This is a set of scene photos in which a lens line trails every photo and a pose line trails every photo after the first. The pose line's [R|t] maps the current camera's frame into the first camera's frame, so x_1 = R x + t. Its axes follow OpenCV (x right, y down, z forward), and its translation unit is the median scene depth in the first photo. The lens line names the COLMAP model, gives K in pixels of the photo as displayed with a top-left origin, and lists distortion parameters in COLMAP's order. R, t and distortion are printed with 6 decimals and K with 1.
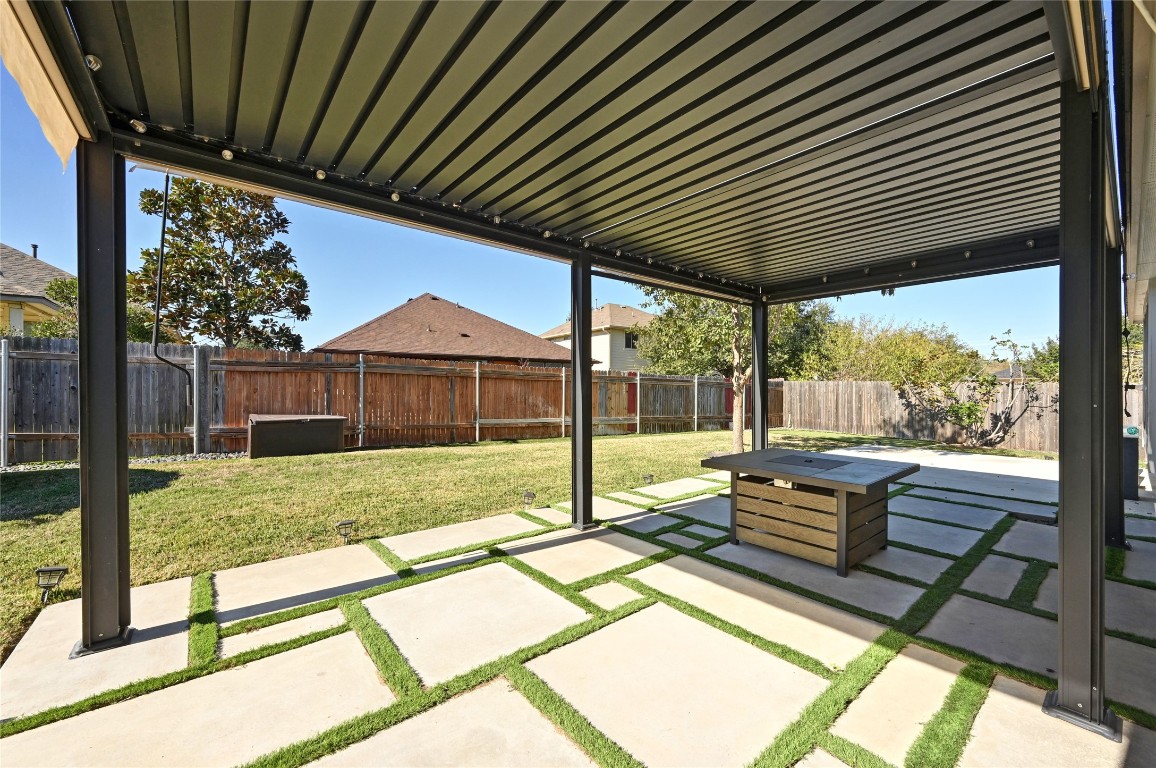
lens RADIAL K [[456.3, 0, 579.9], [0, 456.3, 379.4], [0, 0, 1]] dist [-0.000543, 0.000017]
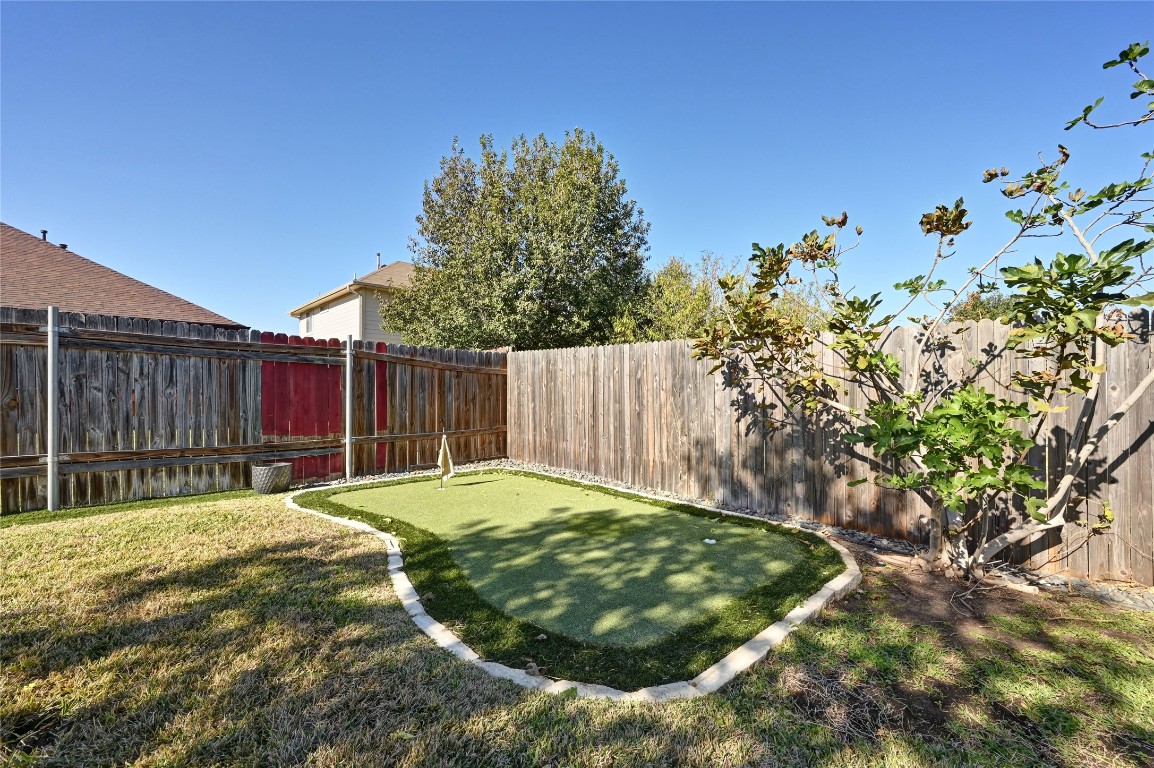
lens RADIAL K [[455.5, 0, 578.9], [0, 455.5, 379.4], [0, 0, 1]] dist [-0.000543, 0.000017]
pose [[0.981462, -0.003404, 0.191626, 0.627140], [0.003369, 0.999994, 0.000510, 0.042298], [-0.191627, 0.000145, 0.981468, 0.815453]]
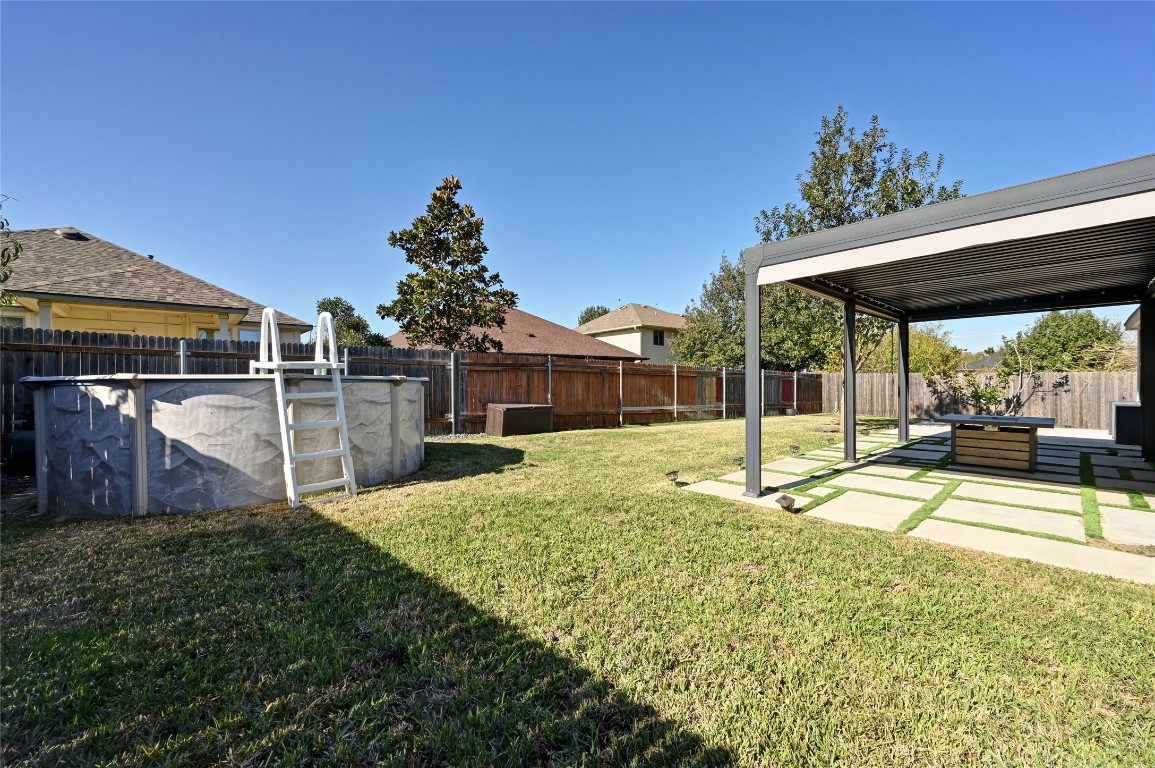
lens RADIAL K [[455.9, 0, 579.4], [0, 455.9, 379.4], [0, 0, 1]] dist [-0.000543, 0.000017]
pose [[0.998416, -0.011169, 0.055144, -0.356731], [0.010552, 0.999878, 0.011477, -0.002915], [-0.055266, -0.010877, 0.998412, -0.203630]]
